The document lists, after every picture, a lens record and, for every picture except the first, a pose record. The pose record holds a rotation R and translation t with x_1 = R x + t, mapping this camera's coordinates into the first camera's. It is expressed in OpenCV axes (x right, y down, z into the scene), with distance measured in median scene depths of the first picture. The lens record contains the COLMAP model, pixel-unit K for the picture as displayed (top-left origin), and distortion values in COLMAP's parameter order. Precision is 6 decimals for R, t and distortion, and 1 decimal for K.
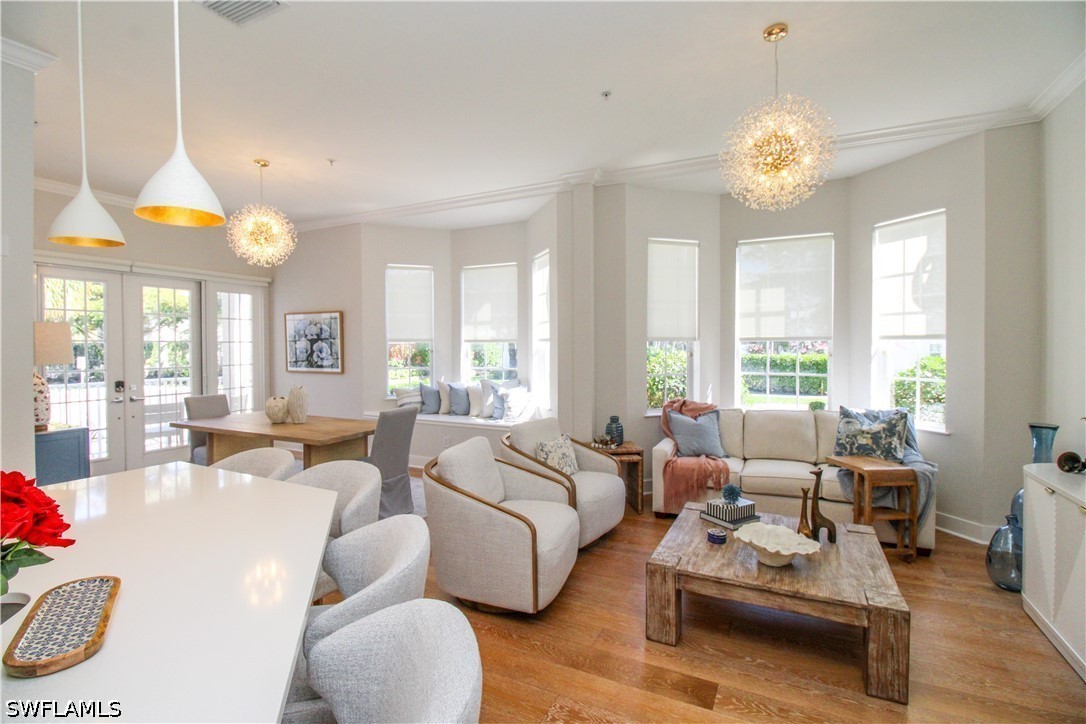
lens RADIAL K [[502.9, 0, 540.7], [0, 502.9, 342.7], [0, 0, 1]] dist [0.019181, -0.012355]
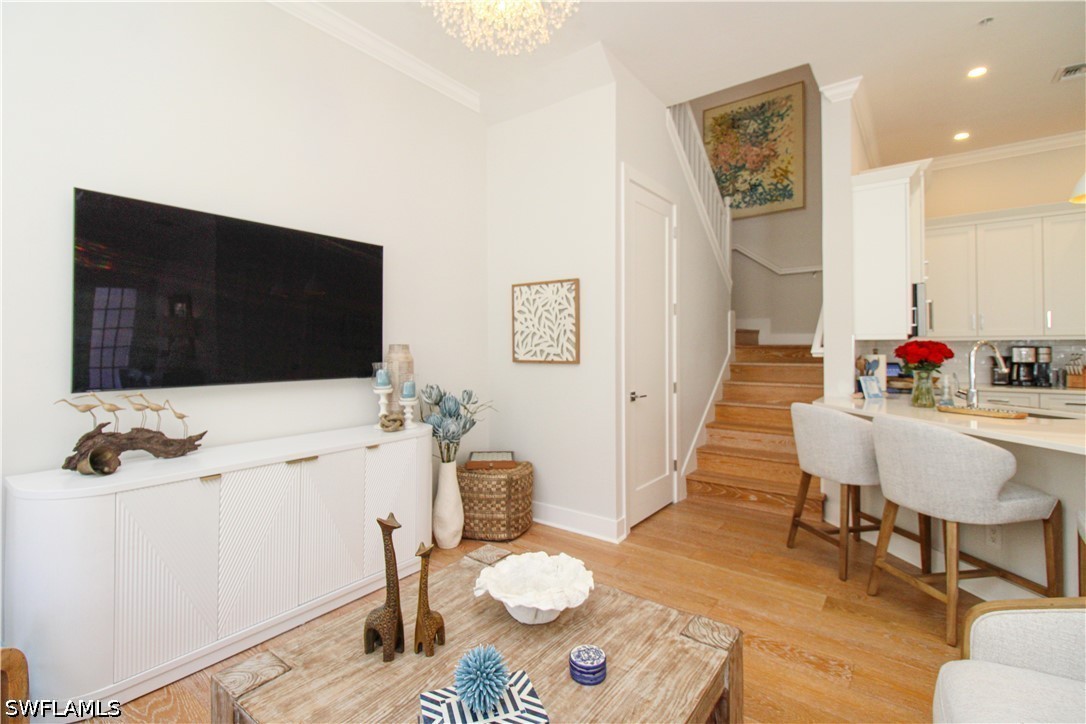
lens RADIAL K [[502.9, 0, 540.7], [0, 502.9, 342.7], [0, 0, 1]] dist [0.019181, -0.012355]
pose [[-0.984760, 0.009027, 0.173685, 0.225111], [0.007062, 0.999904, -0.011925, 0.059820], [-0.173776, -0.010517, -0.984729, 1.091652]]
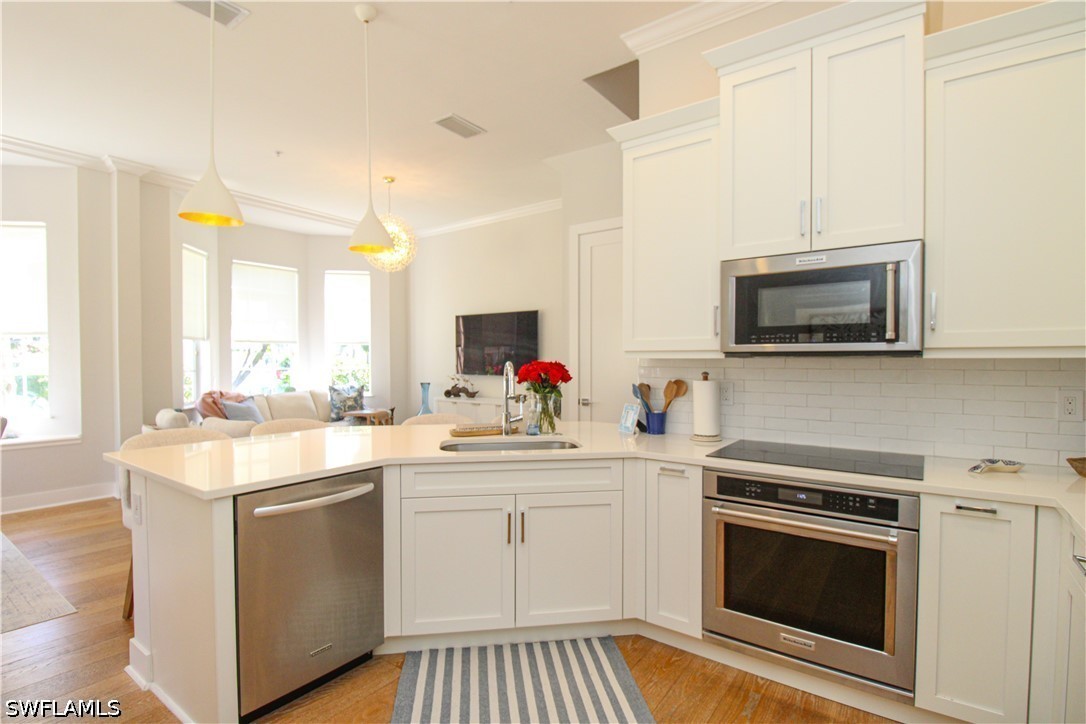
lens RADIAL K [[522.3, 0, 541.4], [0, 522.3, 371.3], [0, 0, 1]] dist [-0.015038, 0.000246]
pose [[0.166501, -0.019629, 0.985846, -0.971870], [-0.002933, 0.999788, 0.020402, 0.050931], [-0.986037, -0.006288, 0.166408, 0.081768]]
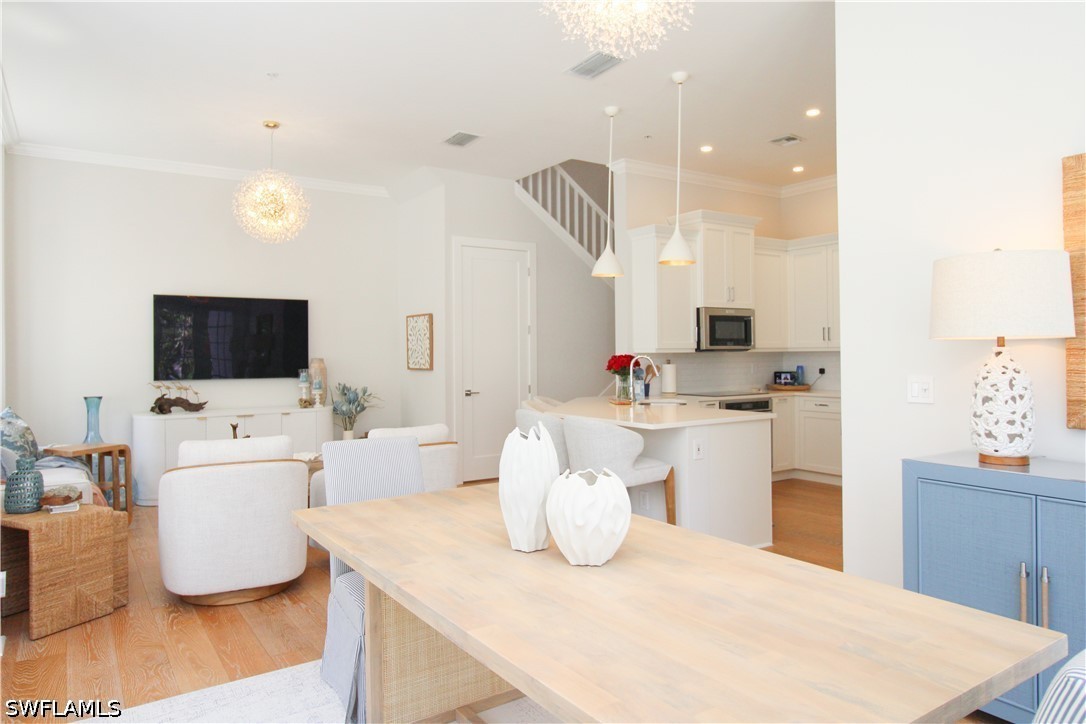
lens RADIAL K [[712.8, 0, 543.4], [0, 712.8, 349.8], [0, 0, 1]] dist [0.015305, -0.000147]
pose [[-0.871609, 0.014198, 0.489996, -0.861874], [0.011550, 0.999898, -0.008427, 0.051804], [-0.490066, -0.001686, -0.871684, 1.701154]]
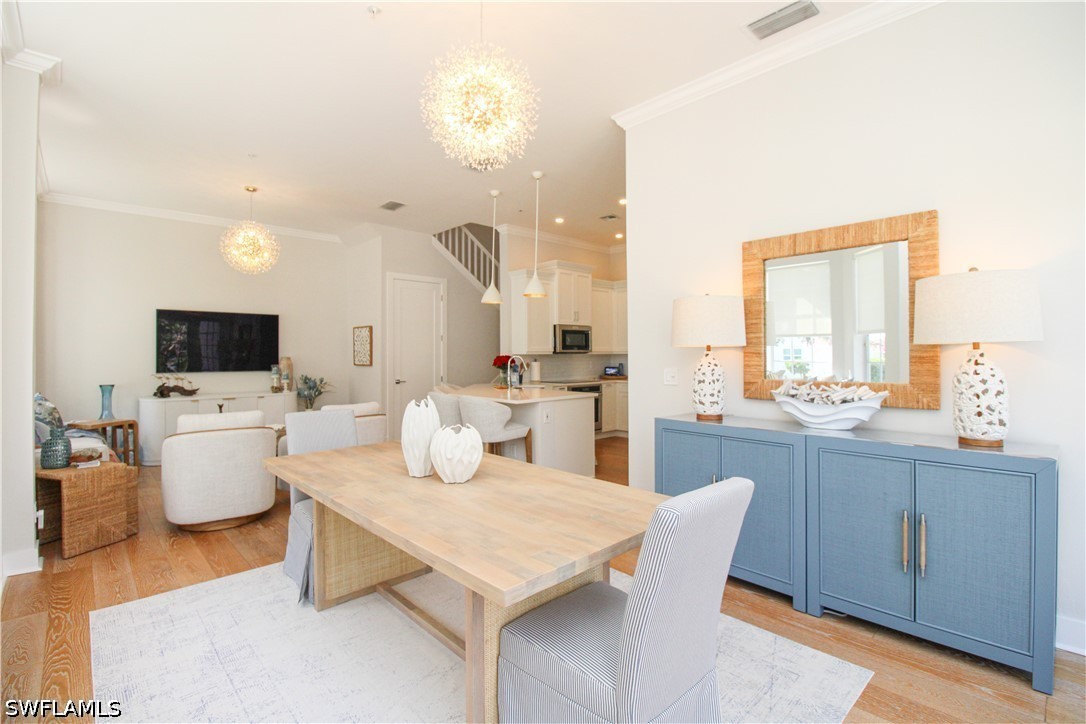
lens RADIAL K [[501.9, 0, 542.5], [0, 501.9, 352.0], [0, 0, 1]] dist [0.007963, -0.013204]
pose [[-0.939188, 0.009382, 0.343274, -0.933541], [0.007136, 0.999944, -0.007806, 0.053983], [-0.343328, -0.004882, -0.939203, 1.755962]]
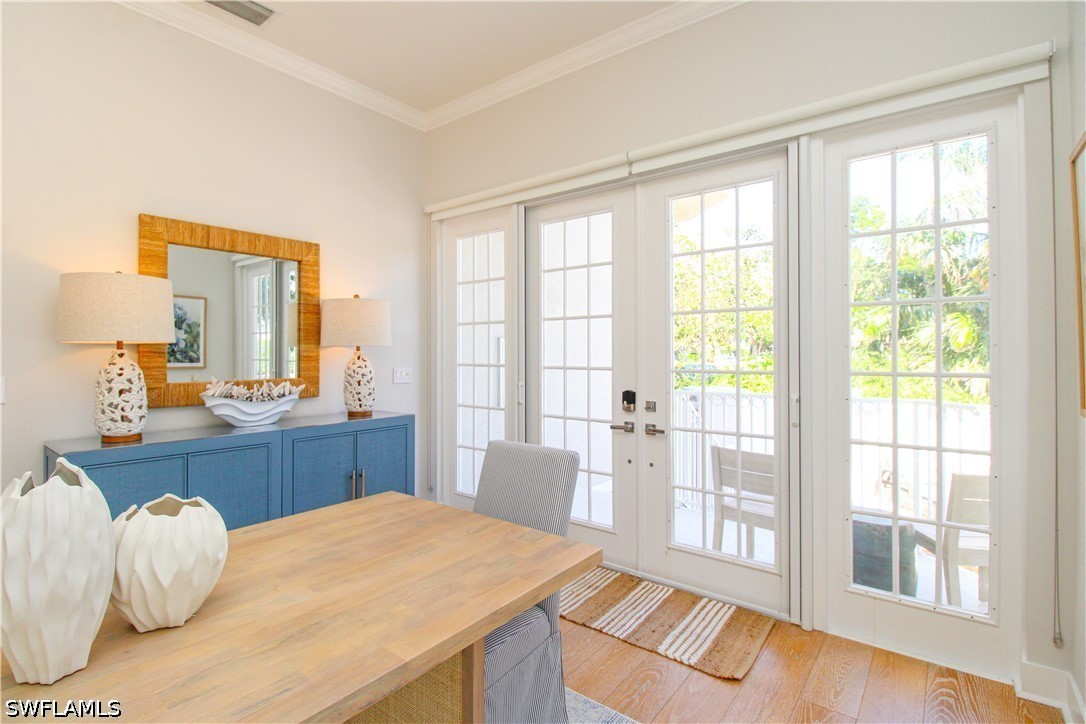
lens RADIAL K [[526.5, 0, 501.5], [0, 526.5, 350.2], [0, 0, 1]] dist [0.013586, -0.012598]
pose [[-0.234912, -0.002058, -0.972014, -0.400037], [0.002917, 0.999992, -0.002822, 0.052278], [0.972012, -0.003499, -0.234904, 1.489731]]
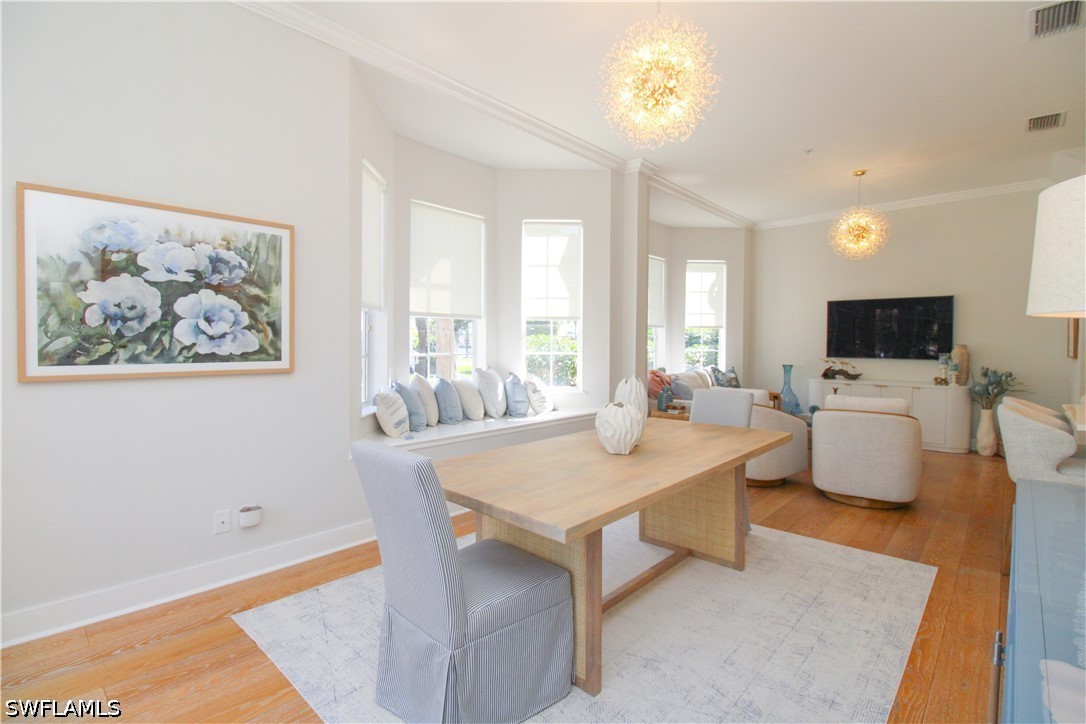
lens RADIAL K [[501.9, 0, 542.5], [0, 501.9, 352.0], [0, 0, 1]] dist [0.007963, -0.013204]
pose [[0.284268, -0.011740, 0.958673, -1.279135], [-0.007849, 0.999863, 0.014571, 0.061847], [-0.958713, -0.011667, 0.284137, 1.149485]]
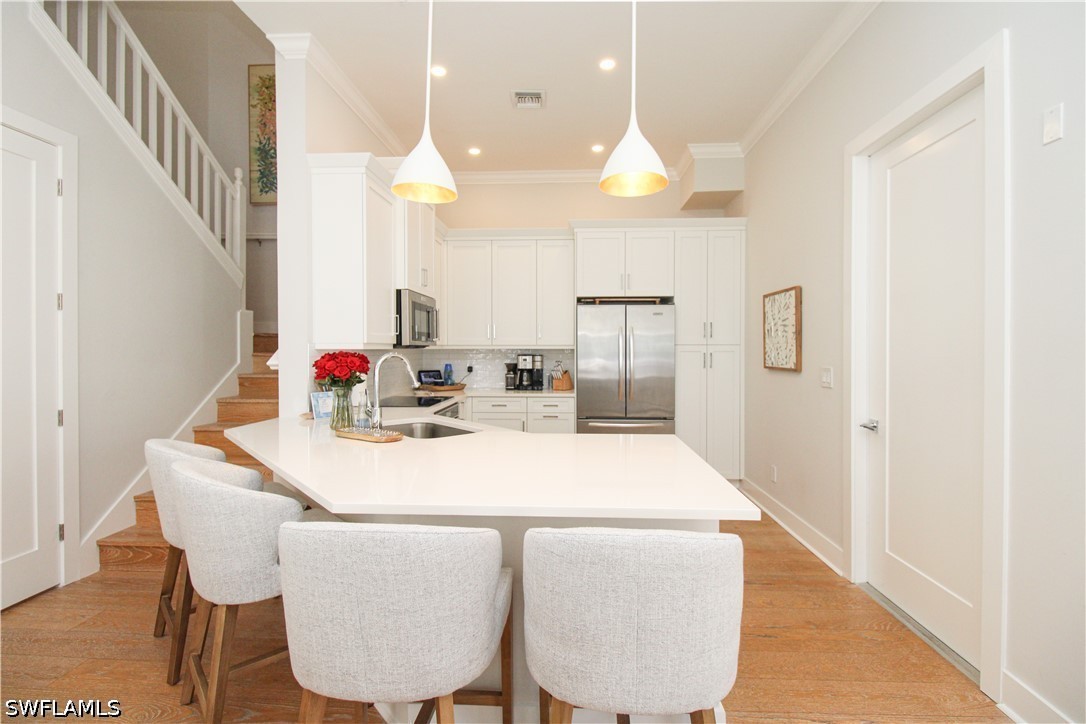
lens RADIAL K [[496.0, 0, 549.8], [0, 496.0, 357.4], [0, 0, 1]] dist [-0.000669, -0.000548]
pose [[-0.910827, 0.010641, -0.412651, -0.206858], [0.004313, 0.999858, 0.016263, 0.049288], [0.412766, 0.013033, -0.910744, 0.928095]]
